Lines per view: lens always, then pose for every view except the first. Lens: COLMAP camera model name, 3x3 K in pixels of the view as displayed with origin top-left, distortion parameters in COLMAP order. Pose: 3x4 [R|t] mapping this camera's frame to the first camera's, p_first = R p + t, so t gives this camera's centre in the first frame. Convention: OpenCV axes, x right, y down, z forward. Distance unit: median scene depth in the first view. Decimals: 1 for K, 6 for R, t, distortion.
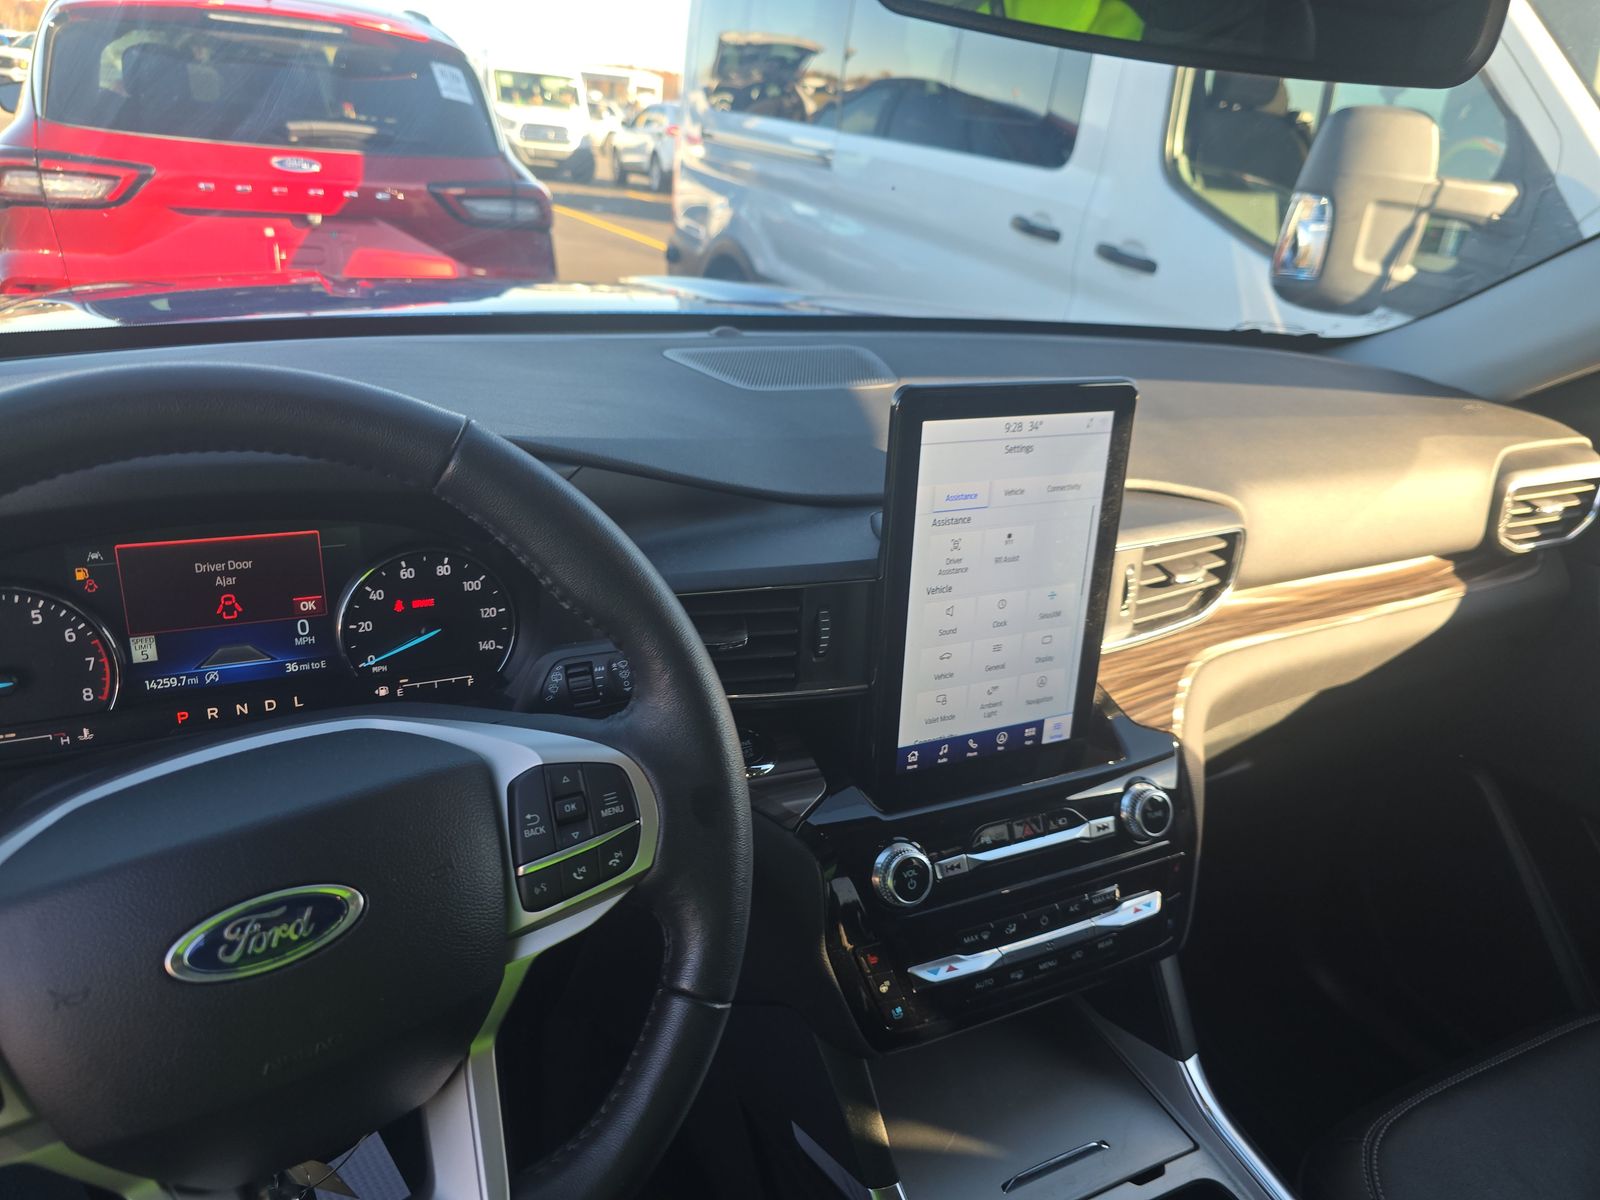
lens RADIAL K [[1052.7, 0, 771.9], [0, 1052.7, 604.6], [0, 0, 1]] dist [0.065714, -0.056484]
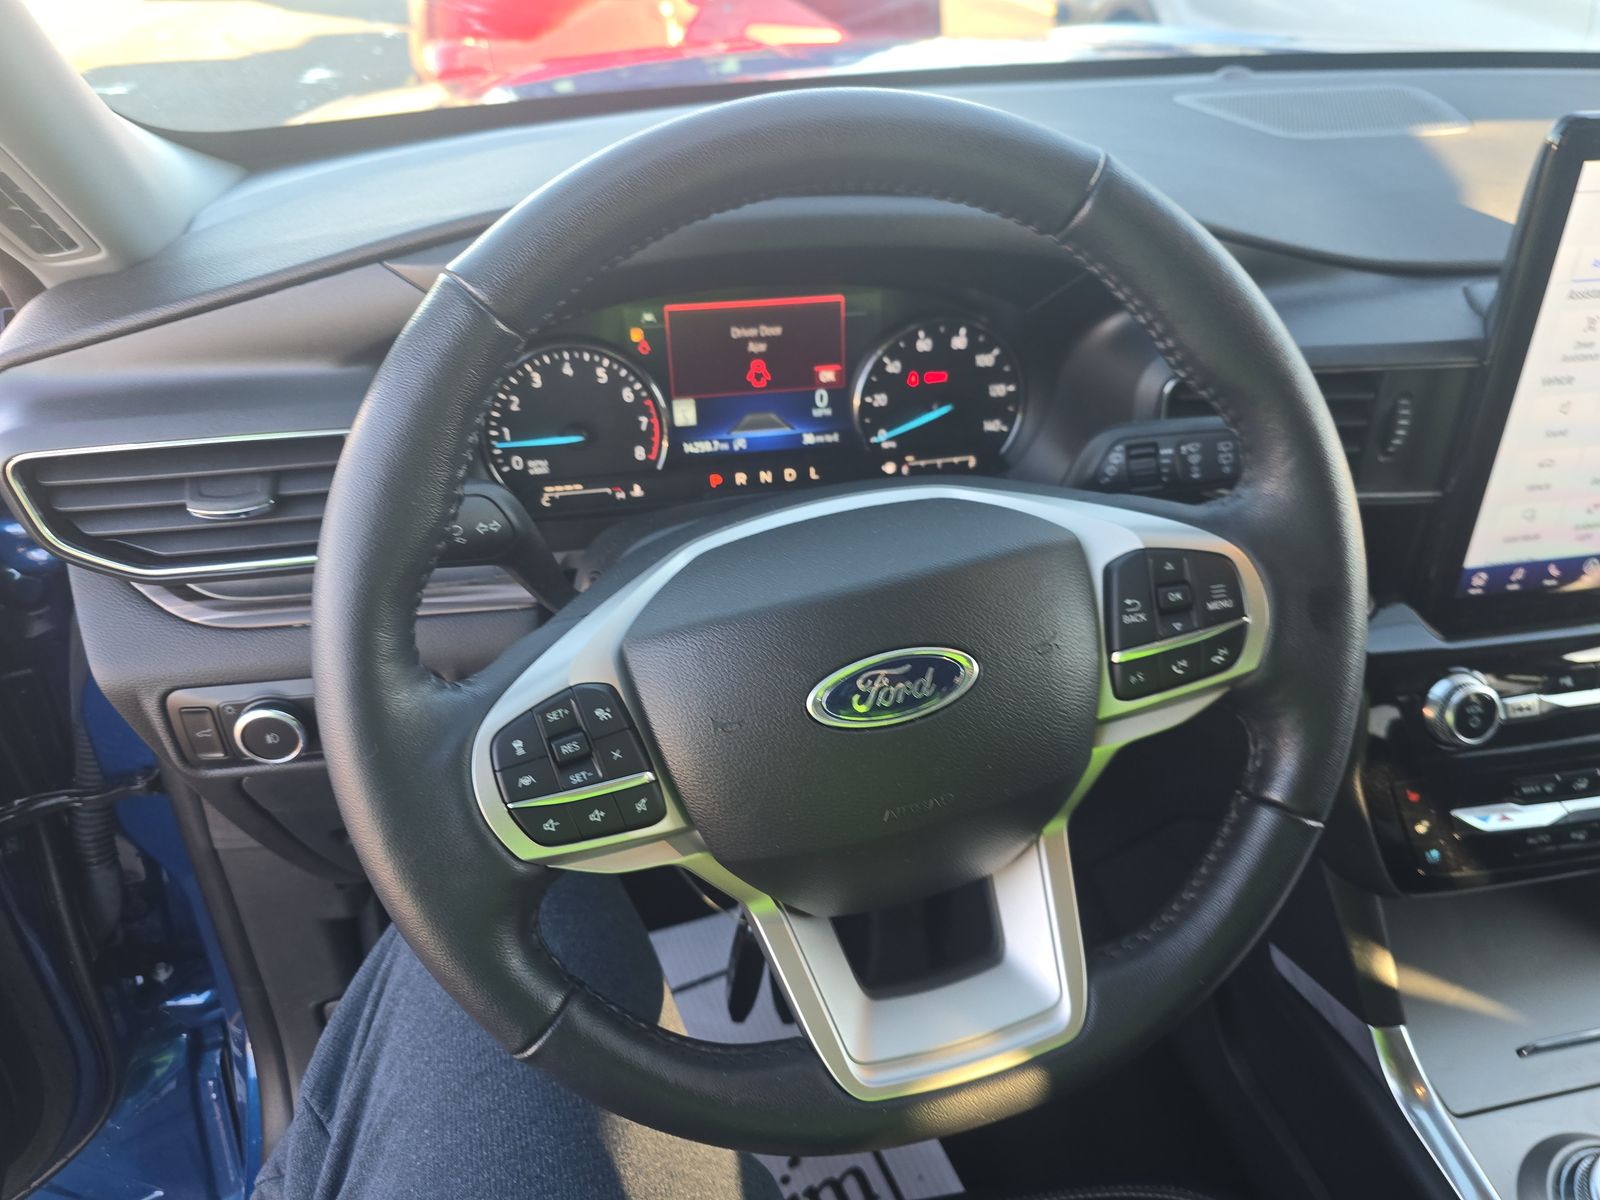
lens RADIAL K [[1057.6, 0, 800.0], [0, 1057.6, 600.0], [0, 0, 1]] dist [0.068499, -0.091899]
pose [[0.960057, 0.087605, -0.265737, -0.186989], [-0.040084, 0.982988, 0.179245, 0.031168], [0.276919, -0.161434, 0.947236, 0.026676]]
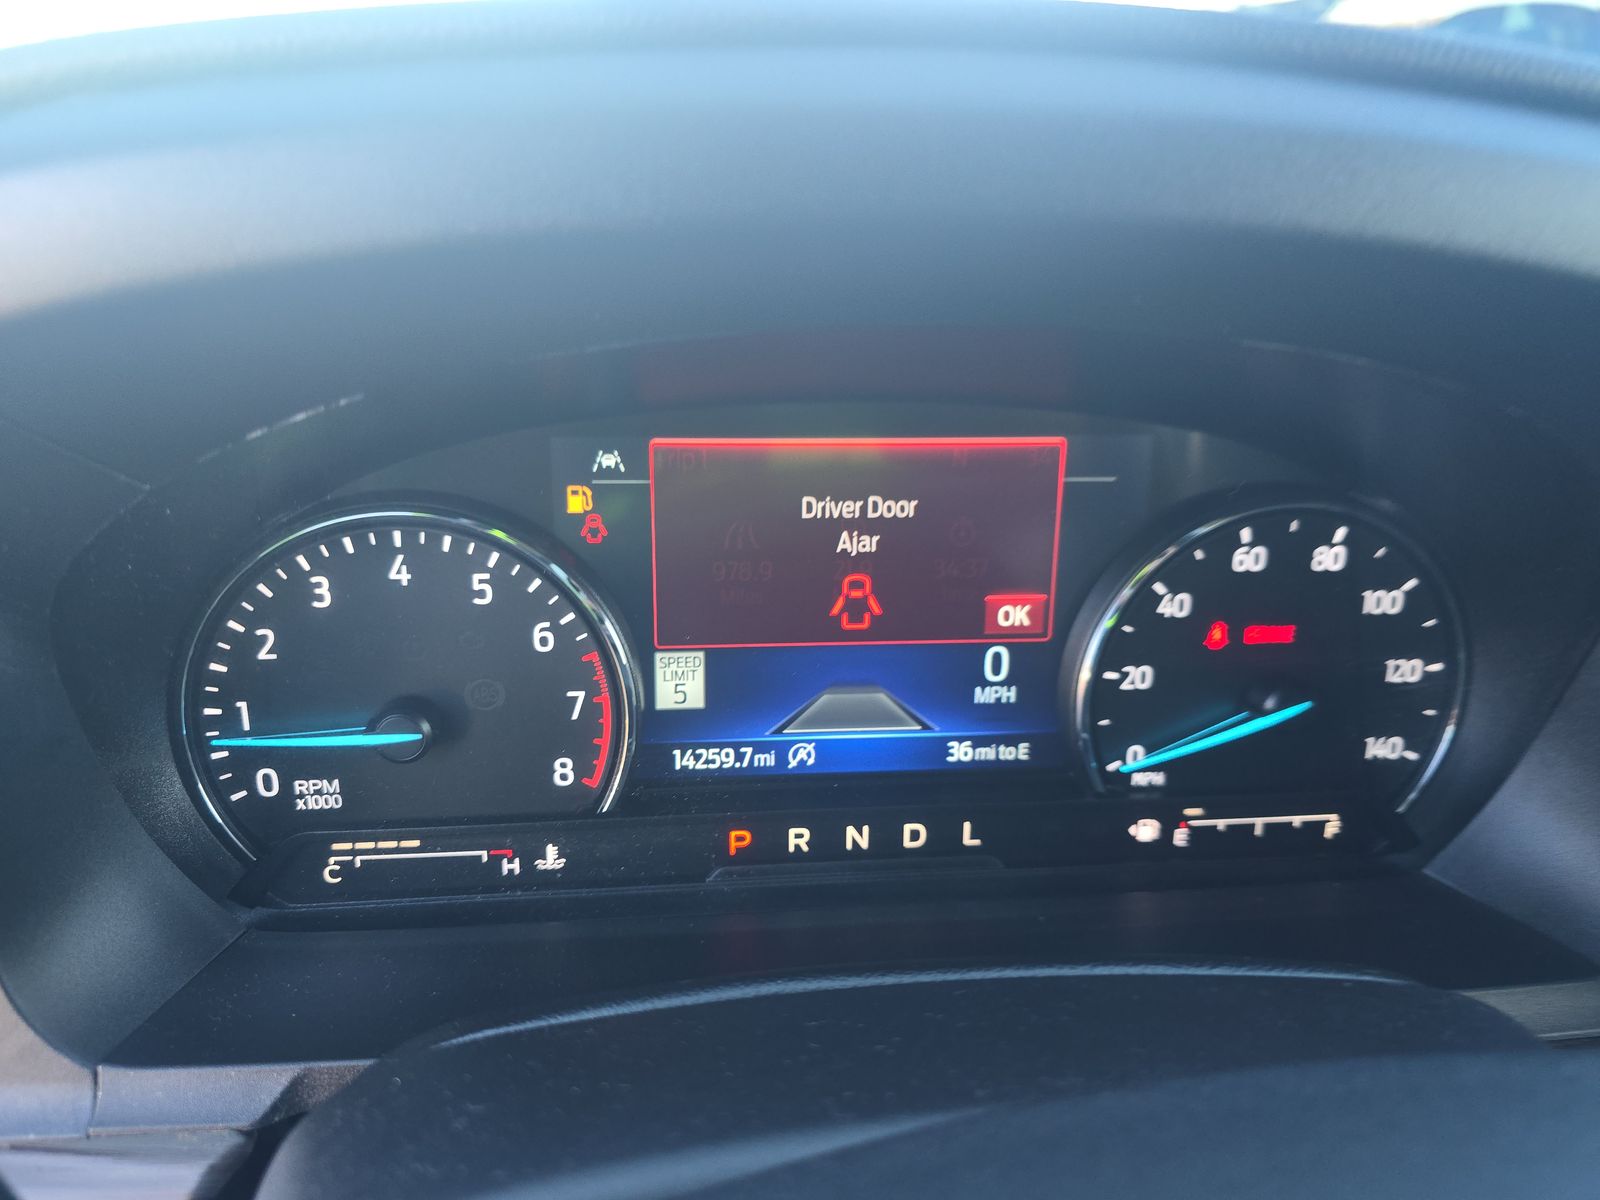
lens RADIAL K [[1057.6, 0, 800.0], [0, 1057.6, 600.0], [0, 0, 1]] dist [0.068499, -0.091899]
pose [[0.937883, 0.094105, -0.333945, -0.388278], [-0.097816, 0.995188, 0.005727, 0.000824], [0.332877, 0.027294, 0.942575, 0.587812]]
